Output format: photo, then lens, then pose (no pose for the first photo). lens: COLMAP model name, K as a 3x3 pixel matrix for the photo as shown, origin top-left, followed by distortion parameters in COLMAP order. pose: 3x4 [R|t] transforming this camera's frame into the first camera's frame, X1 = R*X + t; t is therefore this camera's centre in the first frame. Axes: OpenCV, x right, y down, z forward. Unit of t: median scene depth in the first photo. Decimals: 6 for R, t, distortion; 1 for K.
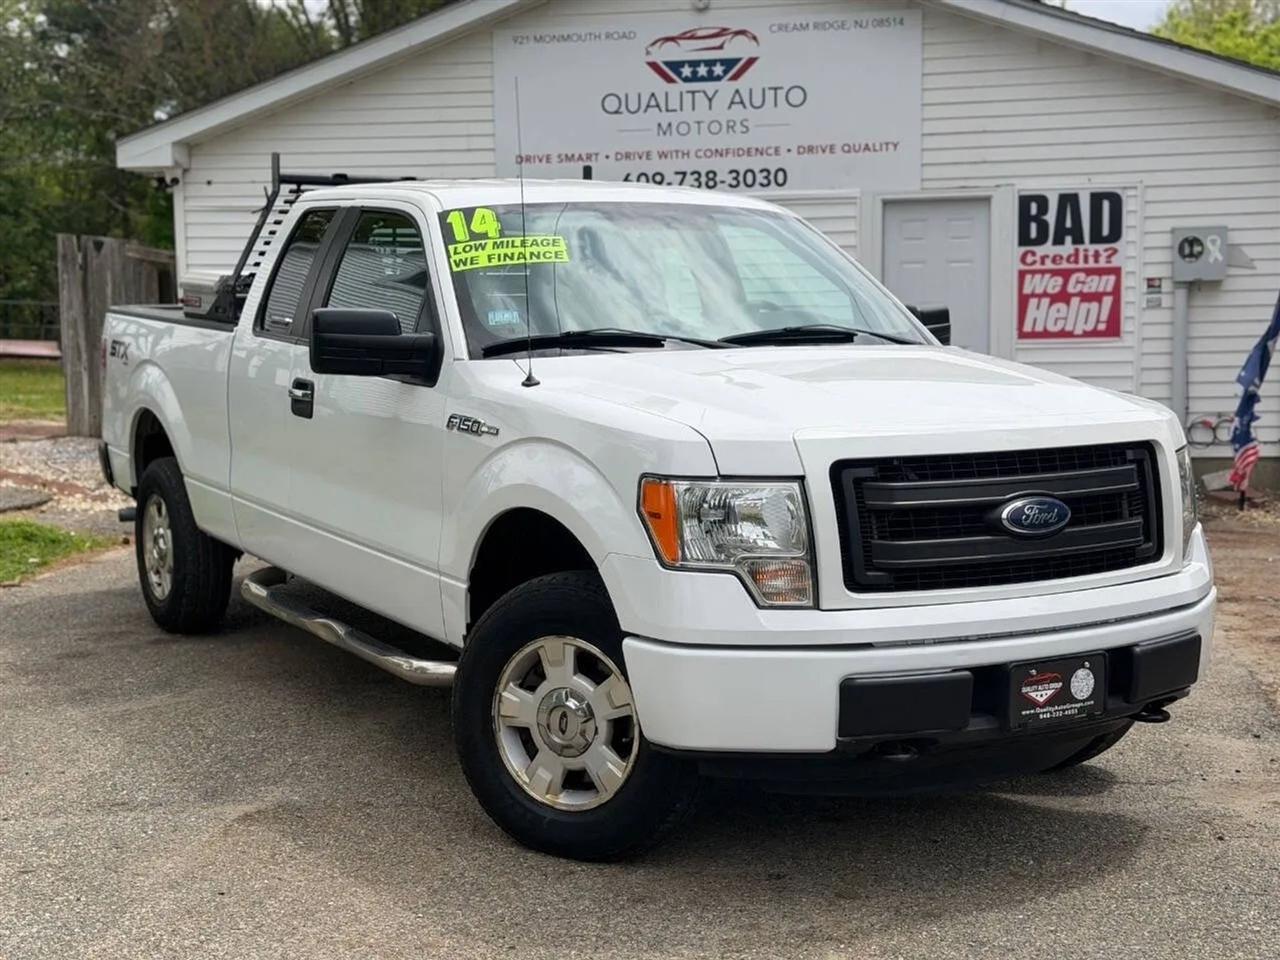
lens RADIAL K [[1749.0, 0, 640.0], [0, 1749.0, 480.0], [0, 0, 1]] dist [0.154622, -0.244525]
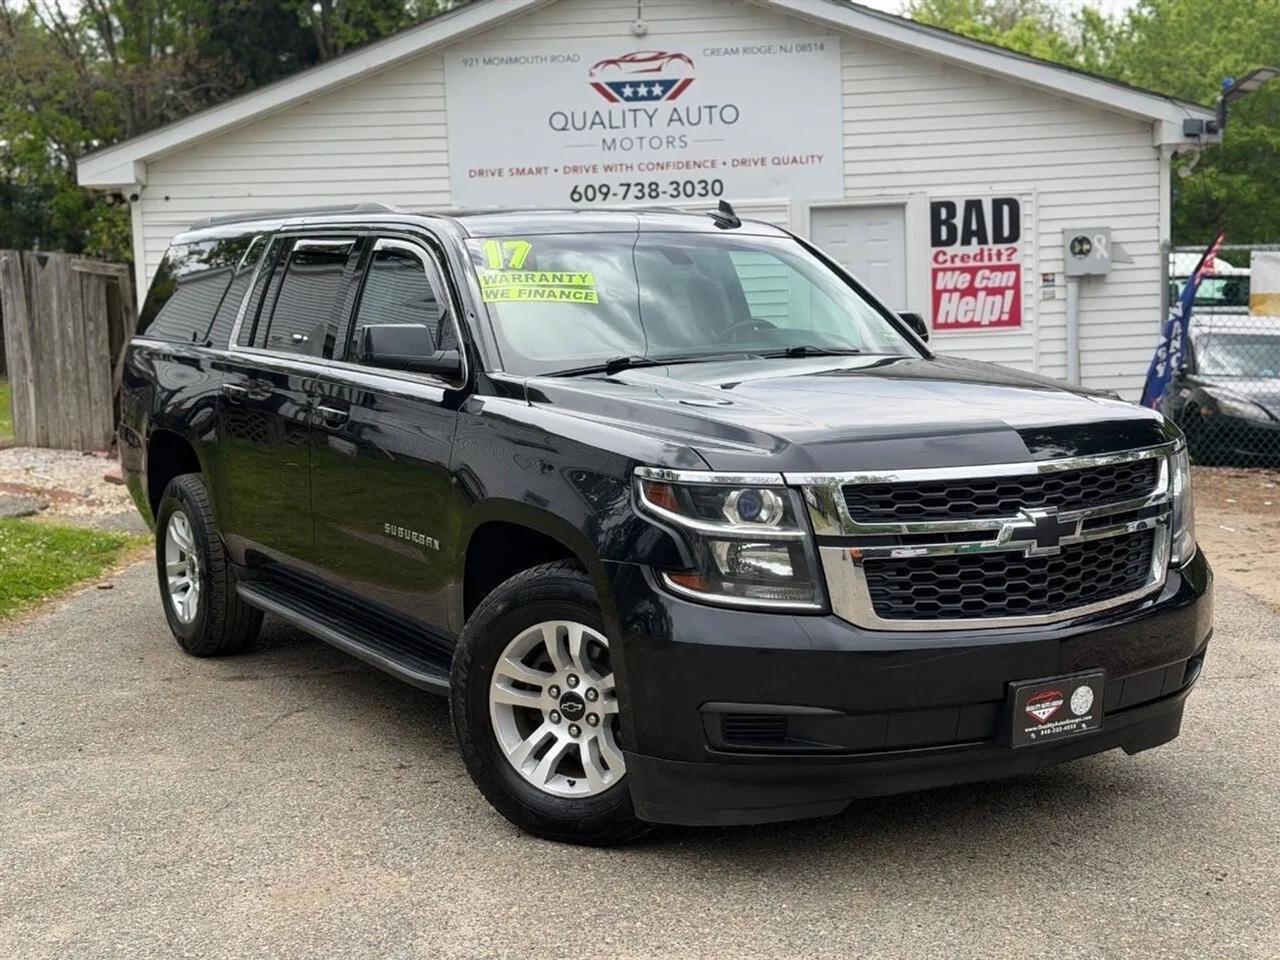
lens RADIAL K [[1749.0, 0, 640.0], [0, 1749.0, 480.0], [0, 0, 1]] dist [0.154622, -0.244525]
pose [[0.987892, -0.037382, 0.150575, -0.141245], [0.037125, 0.999300, 0.004515, 0.003793], [-0.150638, 0.001130, 0.988588, -0.079397]]
